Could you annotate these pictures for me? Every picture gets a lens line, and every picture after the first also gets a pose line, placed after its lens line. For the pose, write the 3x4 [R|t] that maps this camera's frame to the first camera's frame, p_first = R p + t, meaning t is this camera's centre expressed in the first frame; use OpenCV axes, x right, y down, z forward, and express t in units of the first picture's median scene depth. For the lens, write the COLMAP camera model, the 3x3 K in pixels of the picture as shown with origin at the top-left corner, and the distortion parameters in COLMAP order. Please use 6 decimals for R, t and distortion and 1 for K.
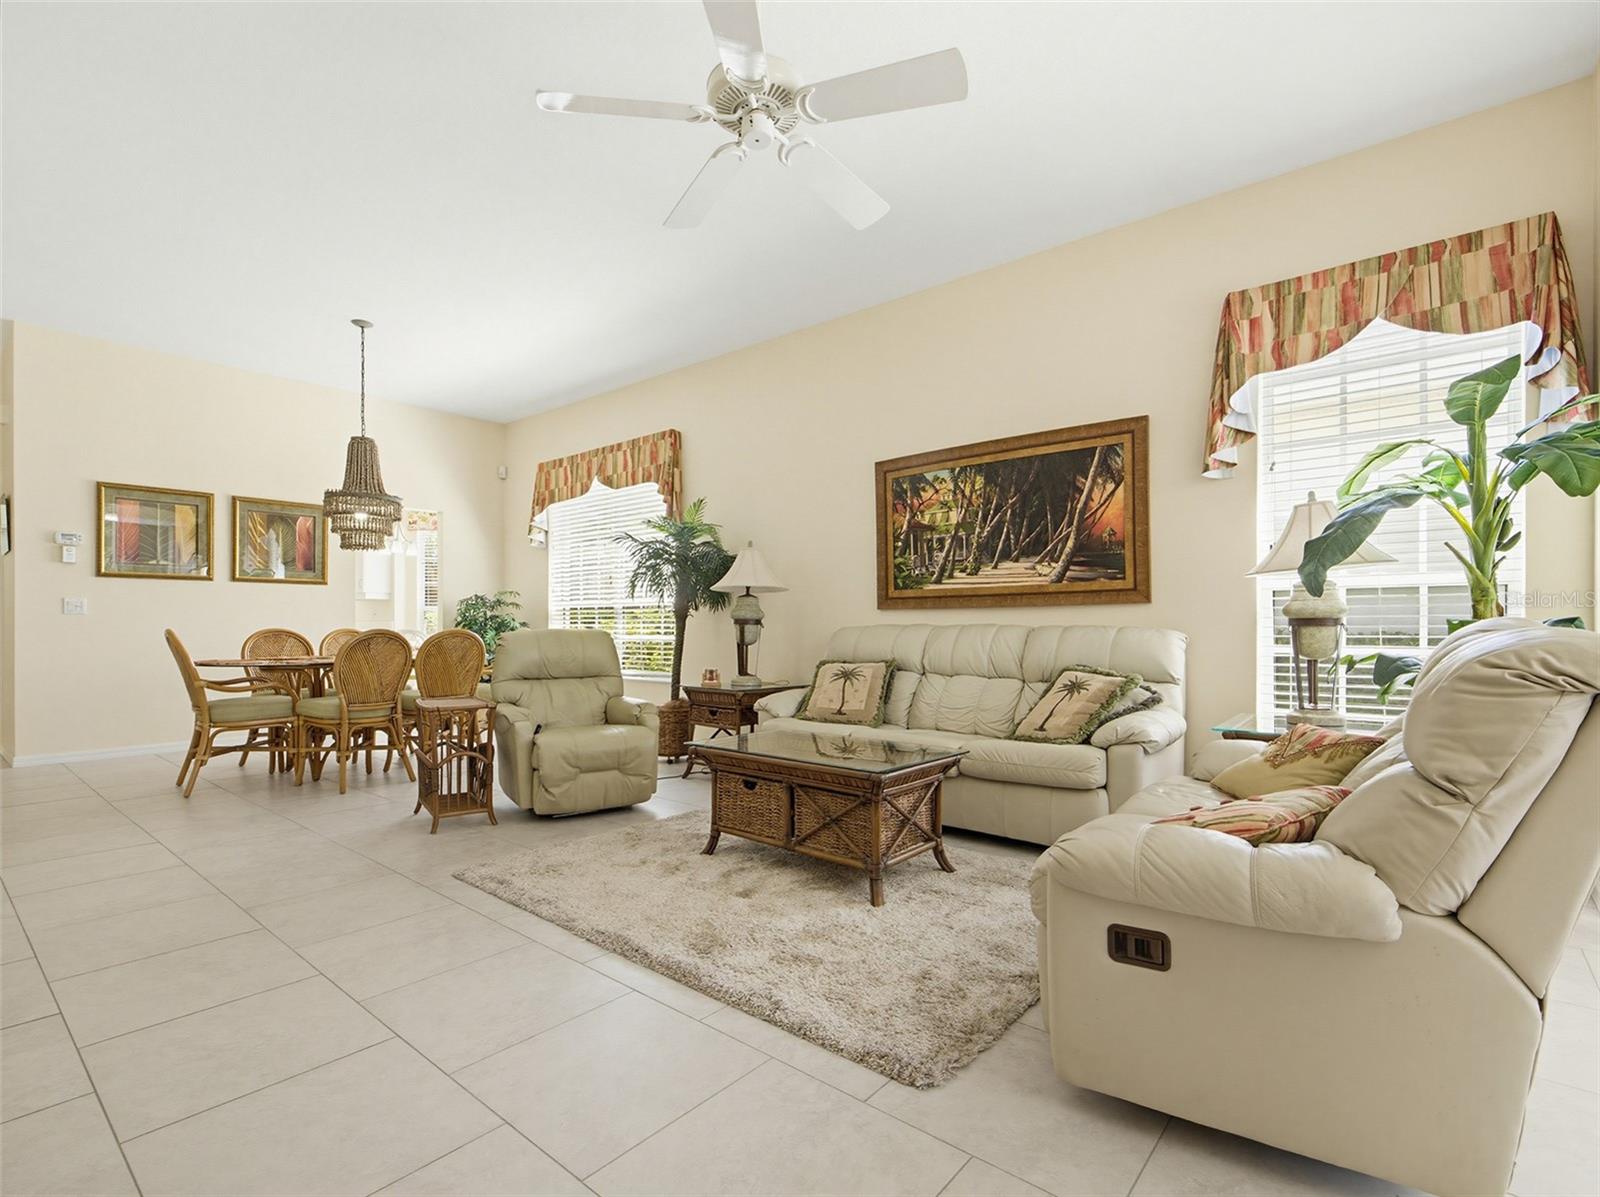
lens RADIAL K [[773.9, 0, 775.3], [0, 773.9, 619.4], [0, 0, 1]] dist [0.001368, 0.000228]
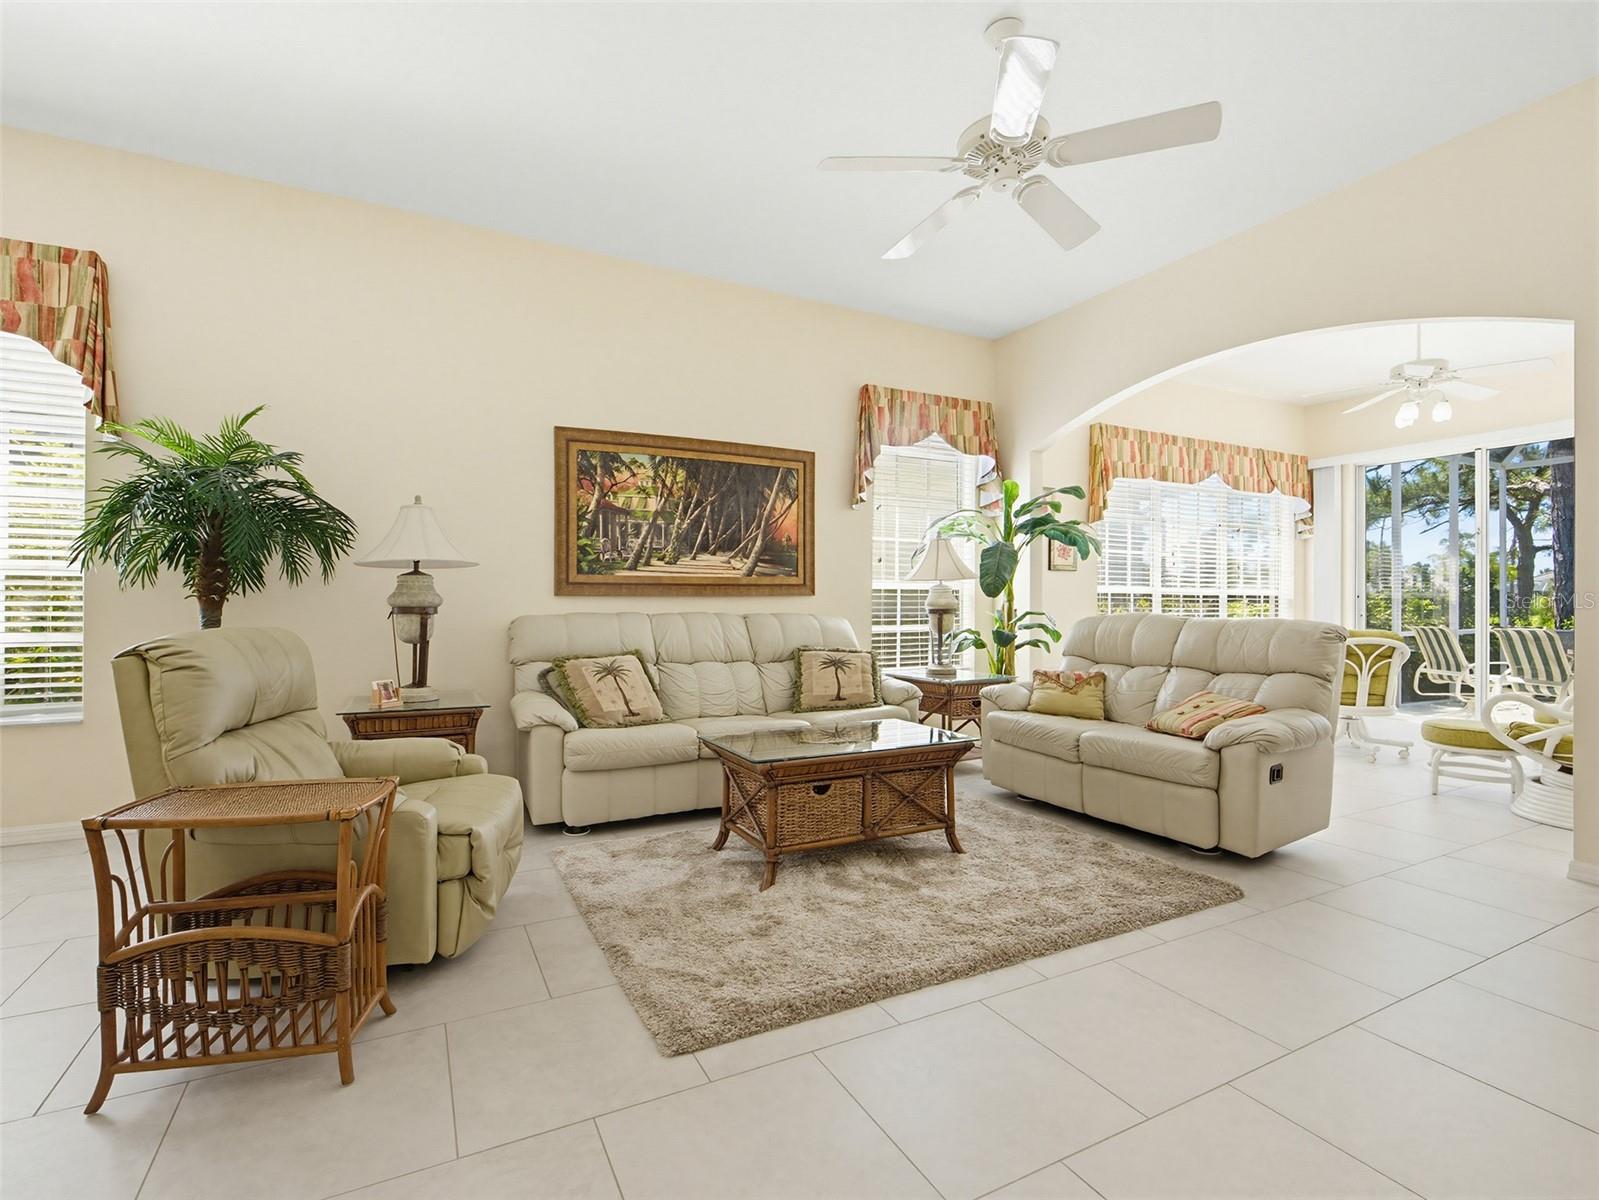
lens RADIAL K [[741.9, 0, 799.5], [0, 741.9, 600.0], [0, 0, 1]] dist [0.003441, 0.000672]
pose [[0.366229, 0.015896, 0.930389, -0.585422], [-0.000788, 0.999859, -0.016772, 0.006251], [-0.930525, 0.005410, 0.366189, 0.477223]]
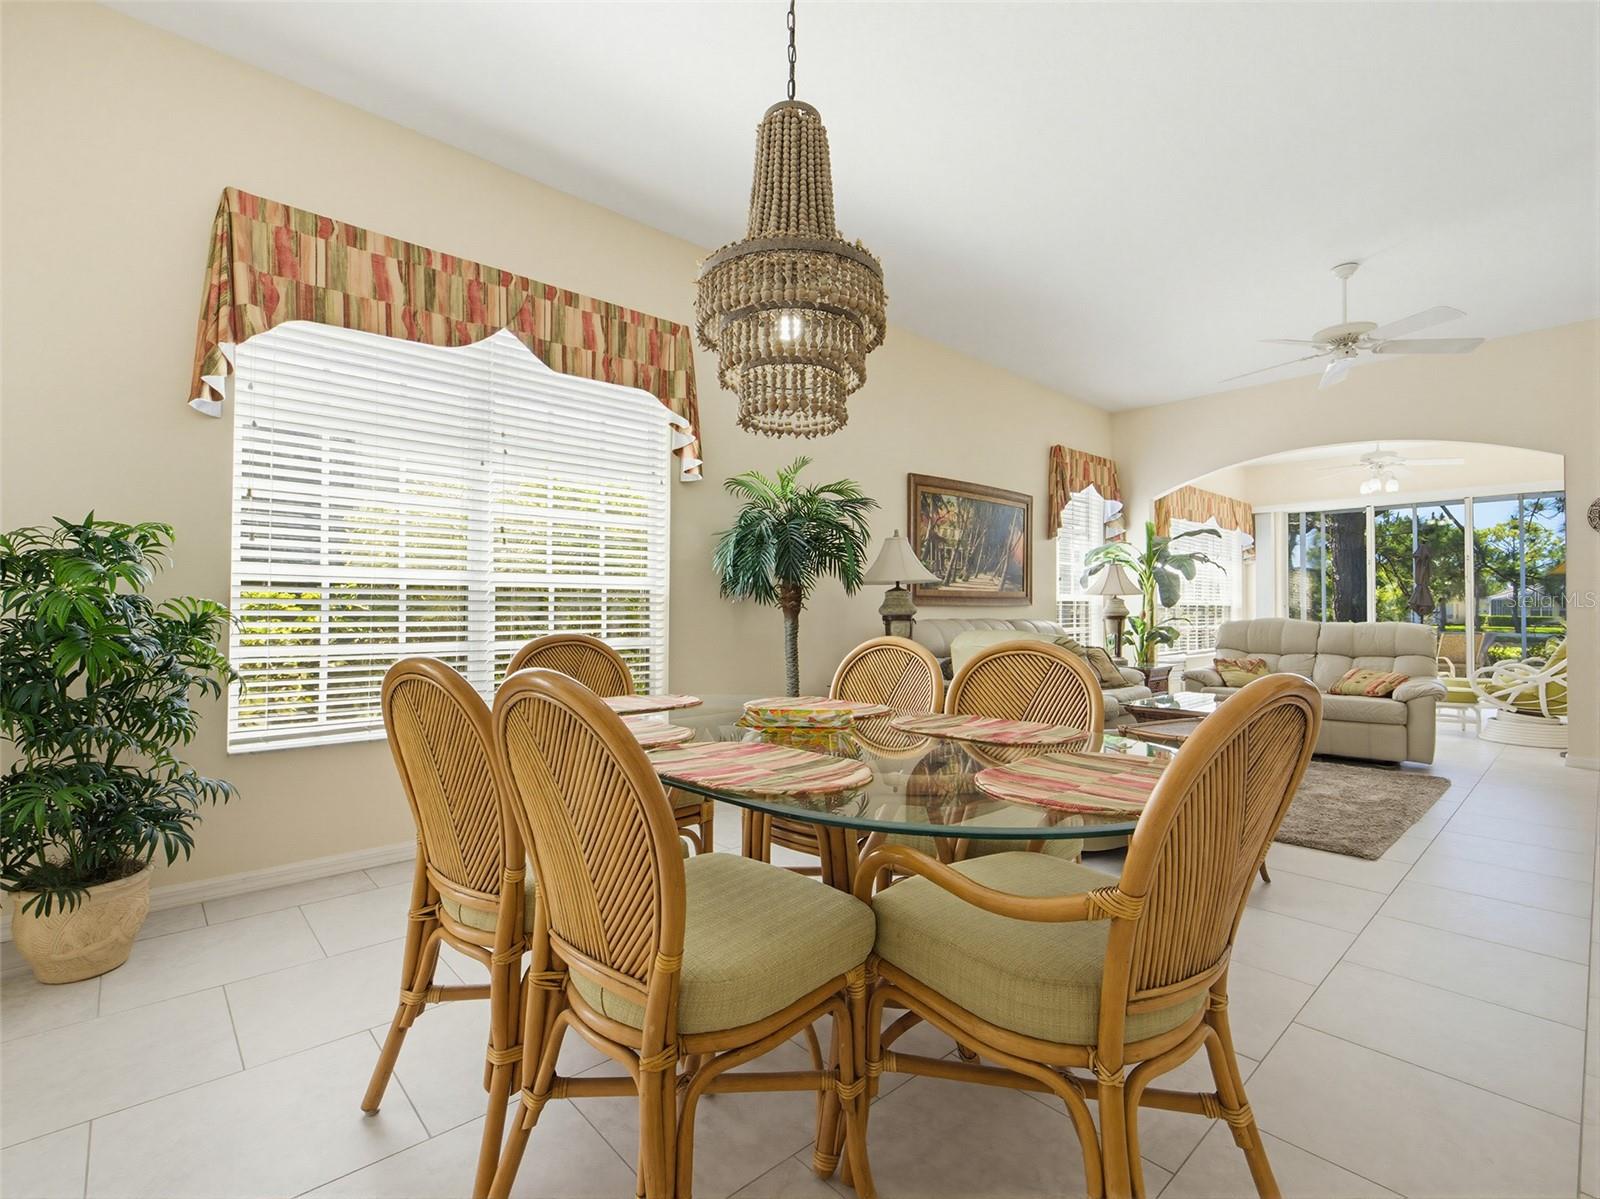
lens RADIAL K [[728.5, 0, 800.0], [0, 728.5, 599.5], [0, 0, 1]] dist [-0.000106, 0.000104]
pose [[0.110719, 0.022264, 0.993602, -0.994333], [0.000572, 0.999747, -0.022466, 0.001615], [-0.993852, 0.003056, 0.110678, 1.127296]]
